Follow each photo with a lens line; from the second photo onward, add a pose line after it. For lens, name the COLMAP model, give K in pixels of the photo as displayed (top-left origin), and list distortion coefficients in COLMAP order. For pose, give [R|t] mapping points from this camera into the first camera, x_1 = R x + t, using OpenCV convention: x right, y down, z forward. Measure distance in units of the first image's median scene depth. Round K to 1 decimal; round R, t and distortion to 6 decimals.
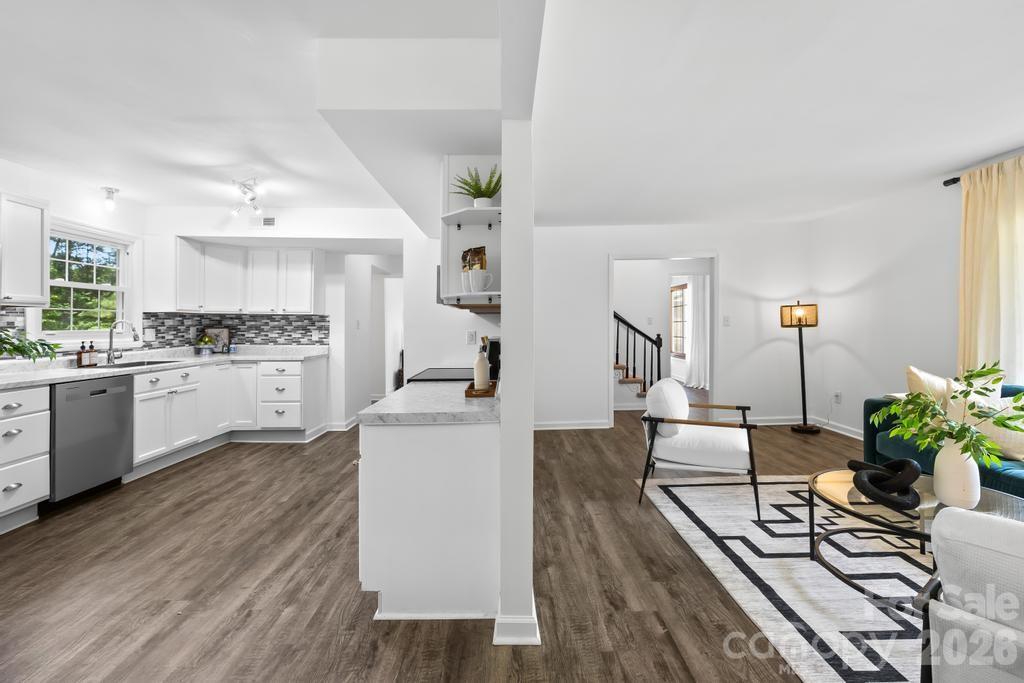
lens RADIAL K [[438.1, 0, 518.2], [0, 438.1, 323.8], [0, 0, 1]] dist [0.000367, -0.000036]
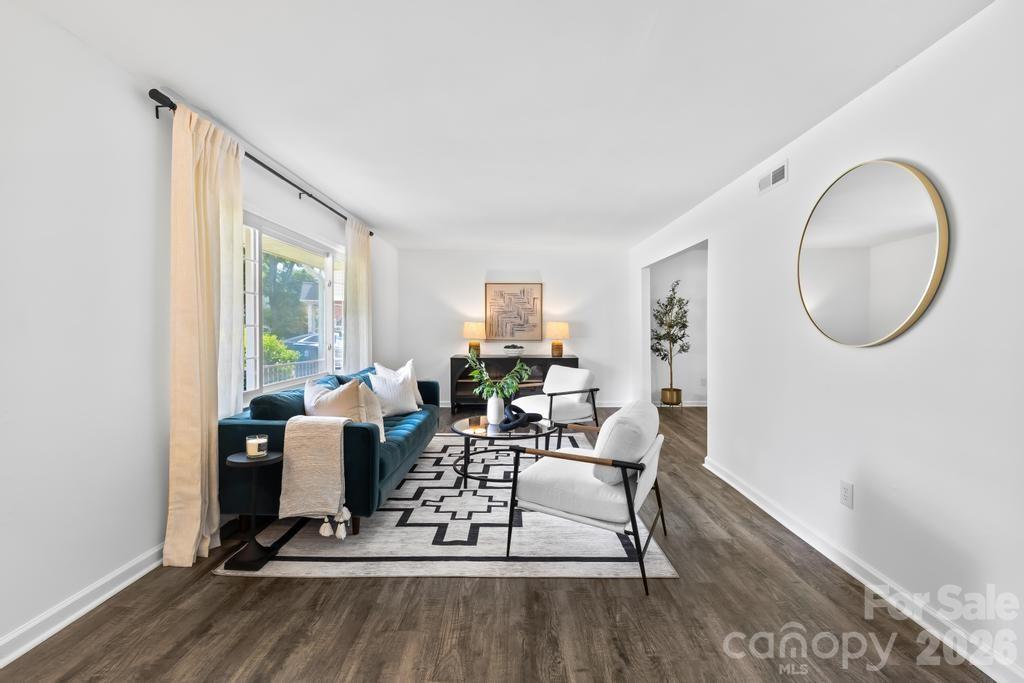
lens RADIAL K [[438.1, 0, 521.9], [0, 438.1, 332.6], [0, 0, 1]] dist [0.000367, -0.000036]
pose [[-0.999901, 0.002627, 0.013839, 0.576505], [0.002696, 0.999984, 0.004973, 0.004724], [-0.013826, 0.005010, -0.999892, 1.963873]]
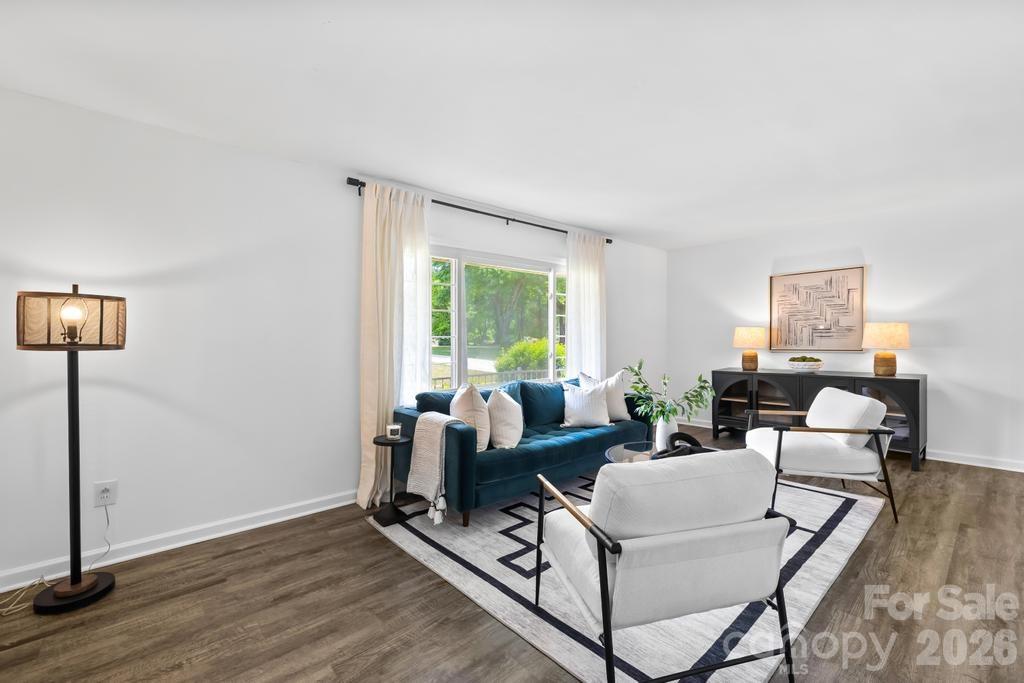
lens RADIAL K [[438.1, 0, 504.9], [0, 438.1, 342.4], [0, 0, 1]] dist [0.000367, -0.000036]
pose [[-0.645251, 0.007950, 0.763929, 0.121231], [0.012823, 0.999918, 0.000425, 0.010452], [-0.763863, 0.010070, -0.645300, 1.635003]]
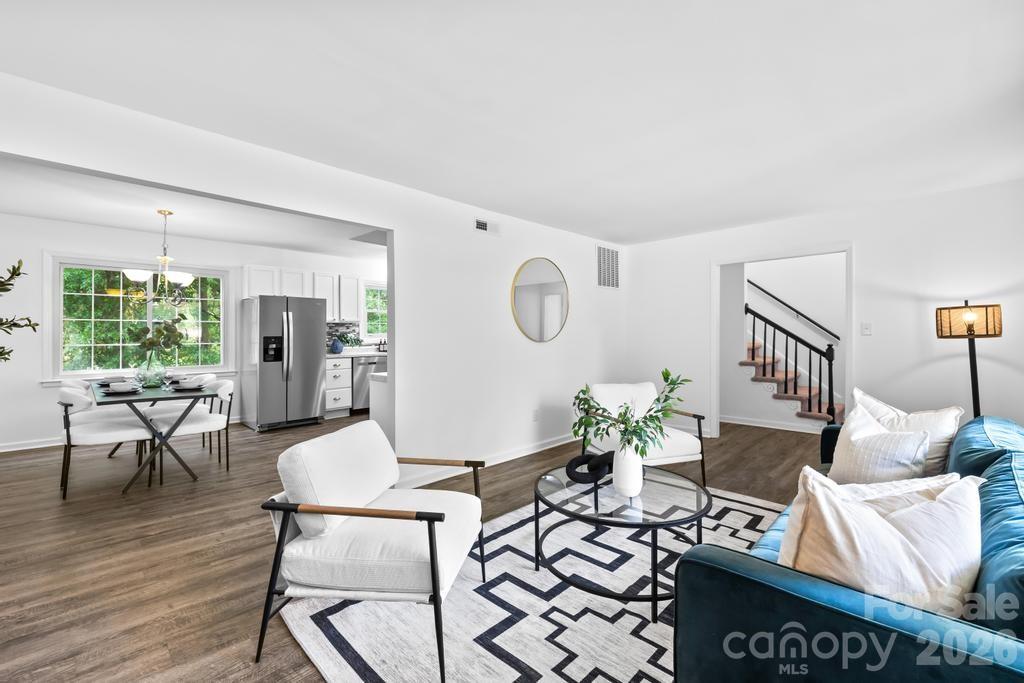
lens RADIAL K [[438.1, 0, 514.6], [0, 438.1, 335.4], [0, 0, 1]] dist [0.000367, -0.000036]
pose [[0.704472, 0.011085, -0.709645, 1.071670], [-0.001956, 0.999905, 0.013678, -0.007794], [0.709729, -0.008247, 0.704427, -0.004173]]
